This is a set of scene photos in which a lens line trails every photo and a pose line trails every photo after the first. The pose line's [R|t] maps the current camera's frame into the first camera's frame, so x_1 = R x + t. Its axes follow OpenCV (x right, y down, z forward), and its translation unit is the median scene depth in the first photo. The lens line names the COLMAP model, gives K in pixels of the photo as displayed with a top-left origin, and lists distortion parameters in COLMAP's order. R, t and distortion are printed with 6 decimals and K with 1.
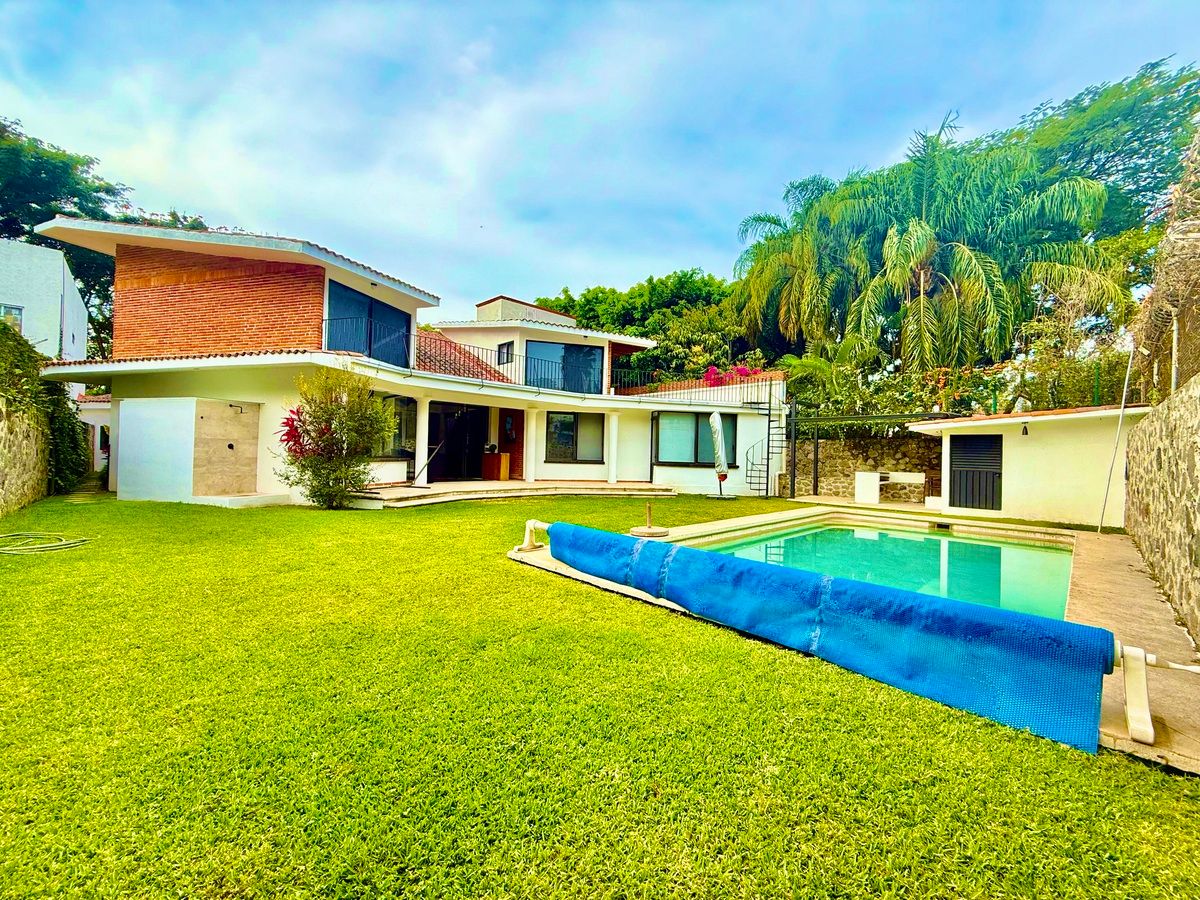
lens RADIAL K [[479.3, 0, 597.9], [0, 479.3, 446.3], [0, 0, 1]] dist [0.002152, -0.000836]
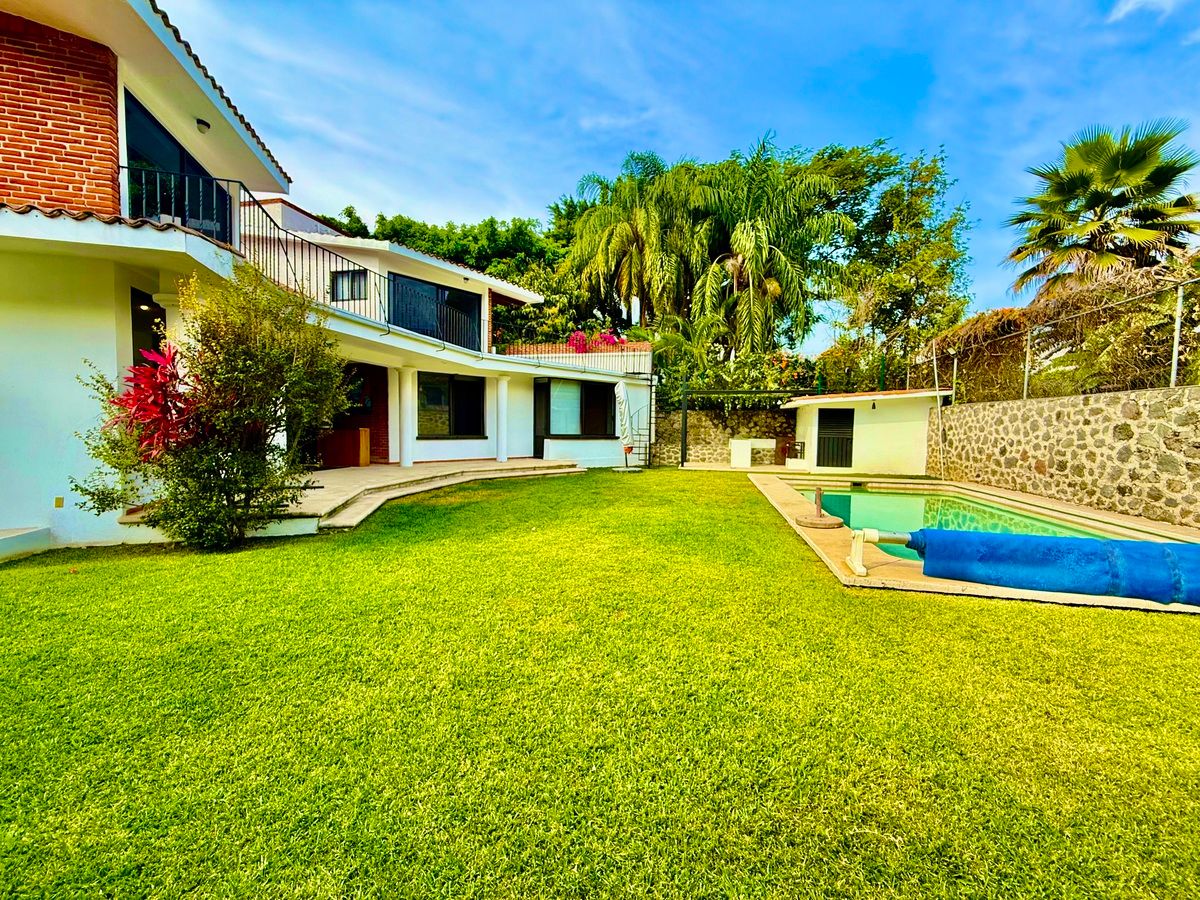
lens RADIAL K [[480.2, 0, 600.0], [0, 480.2, 450.0], [0, 0, 1]] dist [-0.001516, -0.000309]
pose [[0.835919, -0.042061, 0.547239, -0.289702], [-0.001105, 0.996928, 0.078311, -0.009377], [-0.548852, -0.066066, 0.833305, 0.200133]]
